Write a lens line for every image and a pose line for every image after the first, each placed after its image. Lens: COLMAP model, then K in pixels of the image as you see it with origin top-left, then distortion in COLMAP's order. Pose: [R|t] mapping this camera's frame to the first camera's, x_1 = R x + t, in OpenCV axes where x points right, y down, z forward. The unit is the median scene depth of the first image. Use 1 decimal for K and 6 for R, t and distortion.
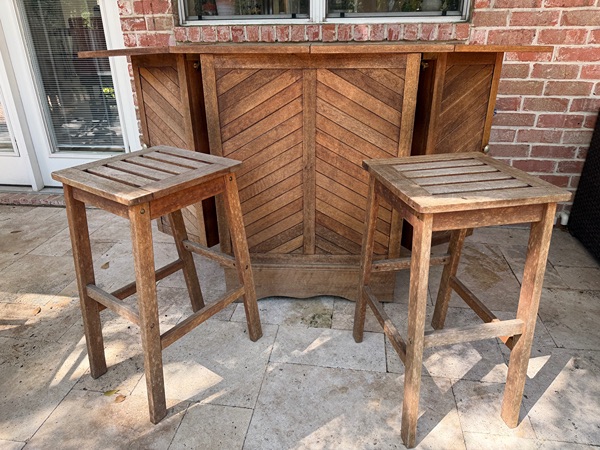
lens RADIAL K [[423.3, 0, 300.0], [0, 423.3, 225.0], [0, 0, 1]] dist [0.039032, -0.059290]
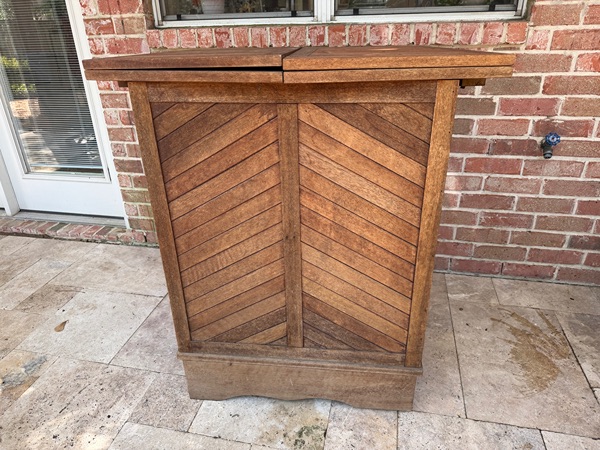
lens RADIAL K [[423.3, 0, 300.0], [0, 423.3, 225.0], [0, 0, 1]] dist [0.039032, -0.059290]
pose [[0.997320, 0.018776, -0.070713, 0.064301], [-0.017000, 0.999527, 0.025634, -0.133320], [0.071161, -0.024363, 0.997167, 0.228825]]
